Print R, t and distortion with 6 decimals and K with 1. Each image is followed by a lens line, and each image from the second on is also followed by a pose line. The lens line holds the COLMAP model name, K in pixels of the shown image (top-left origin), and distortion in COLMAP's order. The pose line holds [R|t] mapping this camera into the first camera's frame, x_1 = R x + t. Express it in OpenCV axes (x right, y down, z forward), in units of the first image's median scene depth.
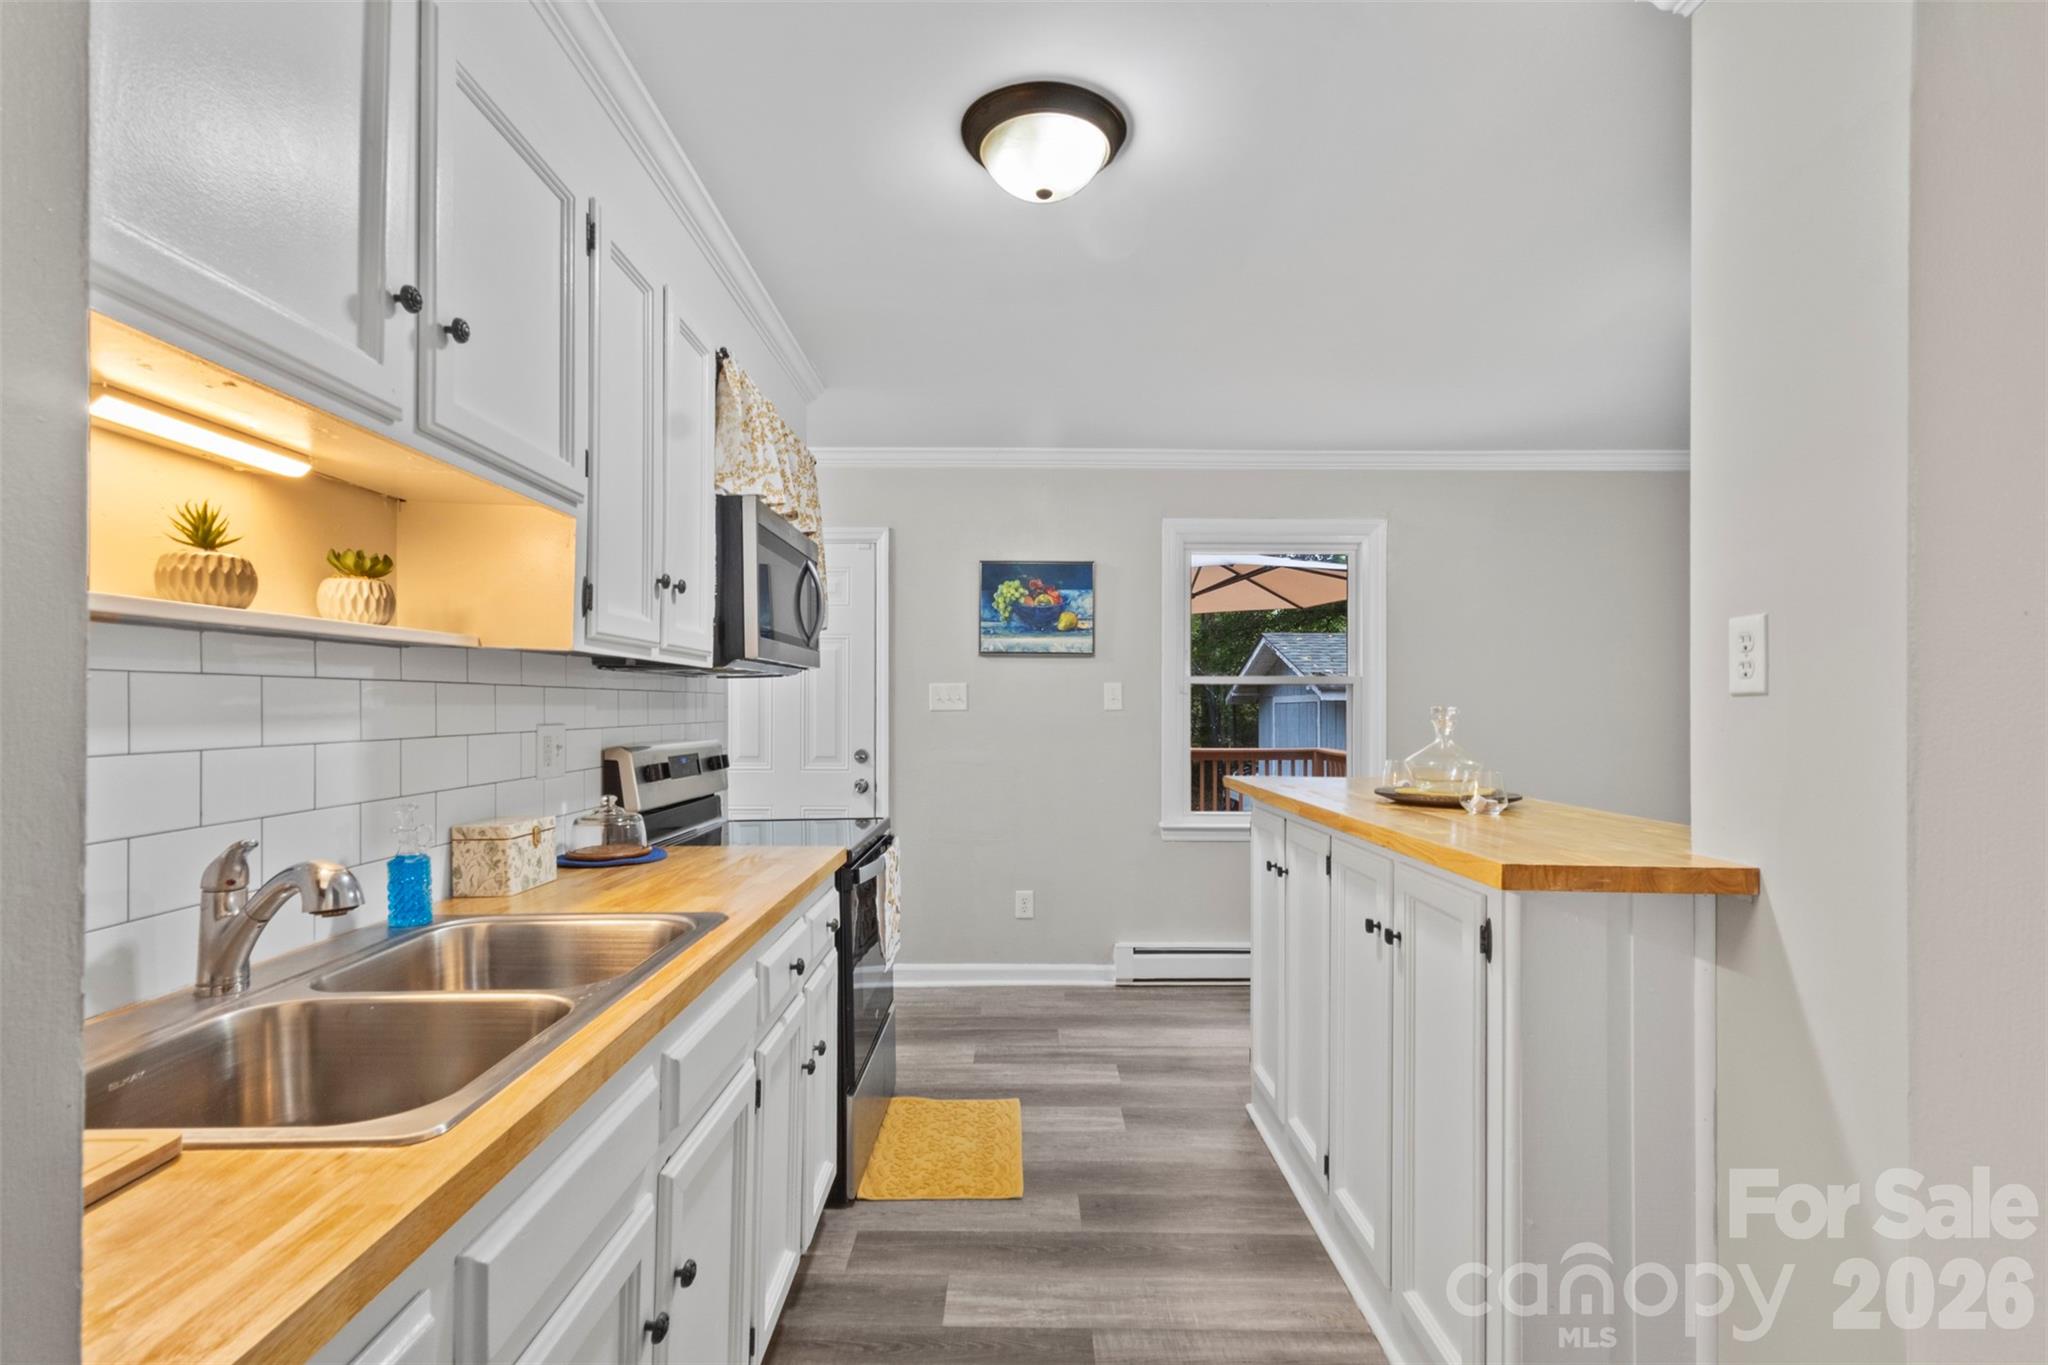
lens RADIAL K [[953.5, 0, 1030.6], [0, 953.5, 700.3], [0, 0, 1]] dist [0.006186, 0.001425]
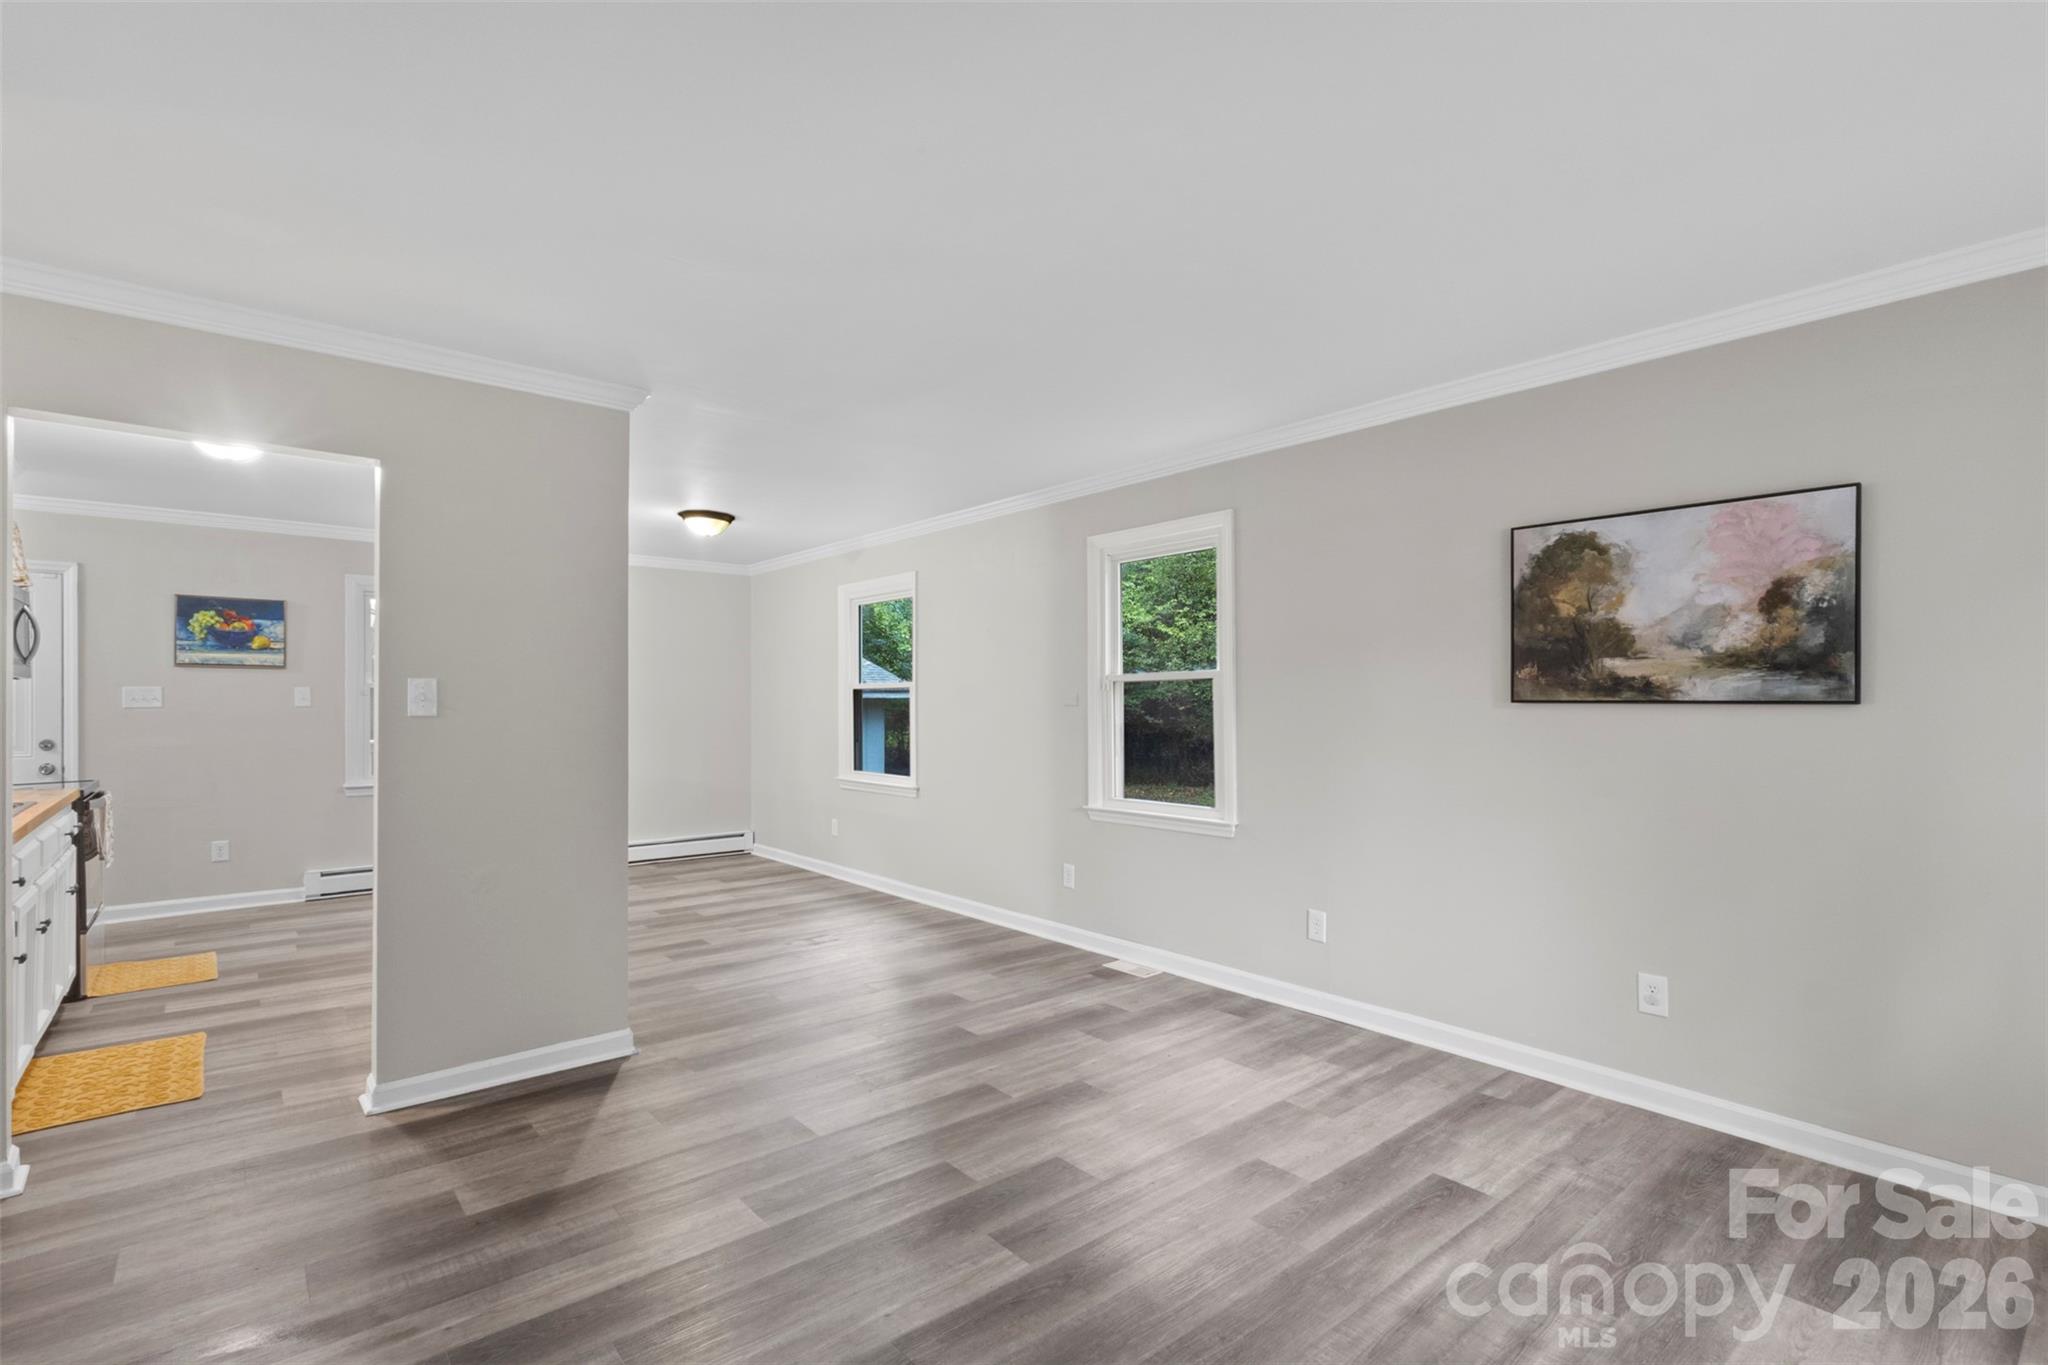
lens RADIAL K [[953.5, 0, 1014.1], [0, 953.5, 704.3], [0, 0, 1]] dist [0.006186, 0.001425]
pose [[0.776151, -0.003131, 0.630540, 0.015311], [-0.002136, 0.999969, 0.007596, -0.009023], [-0.630544, -0.007243, 0.776120, -1.080977]]
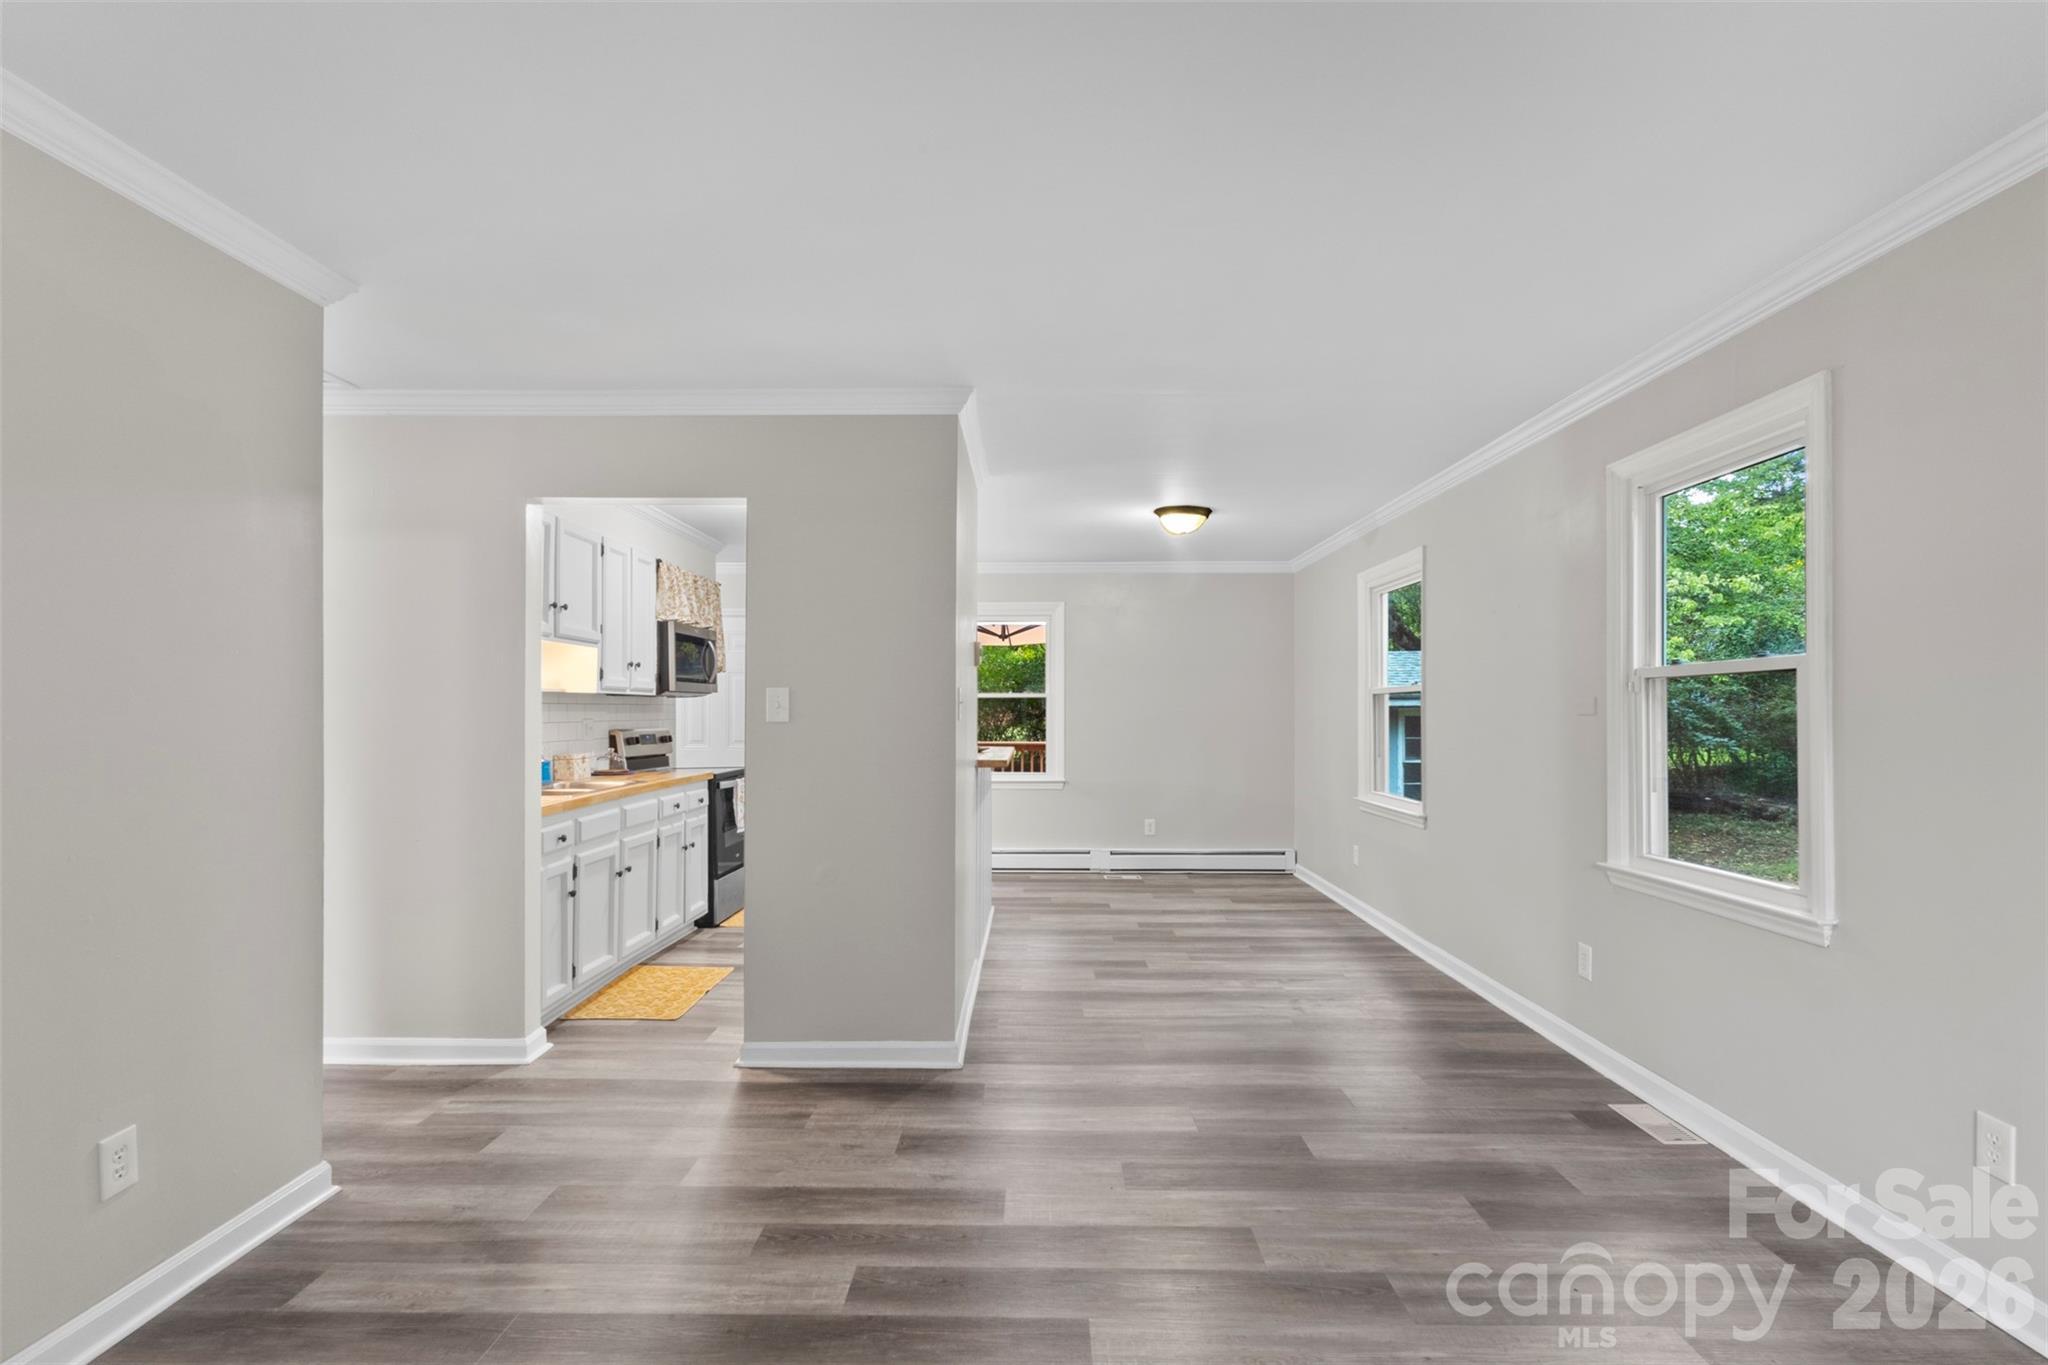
lens RADIAL K [[953.5, 0, 1017.7], [0, 953.5, 714.0], [0, 0, 1]] dist [0.006186, 0.001425]
pose [[0.999531, -0.001332, -0.030586, 0.486970], [0.001609, 0.999958, 0.009053, -0.006135], [0.030572, -0.009098, 0.999491, -1.020764]]
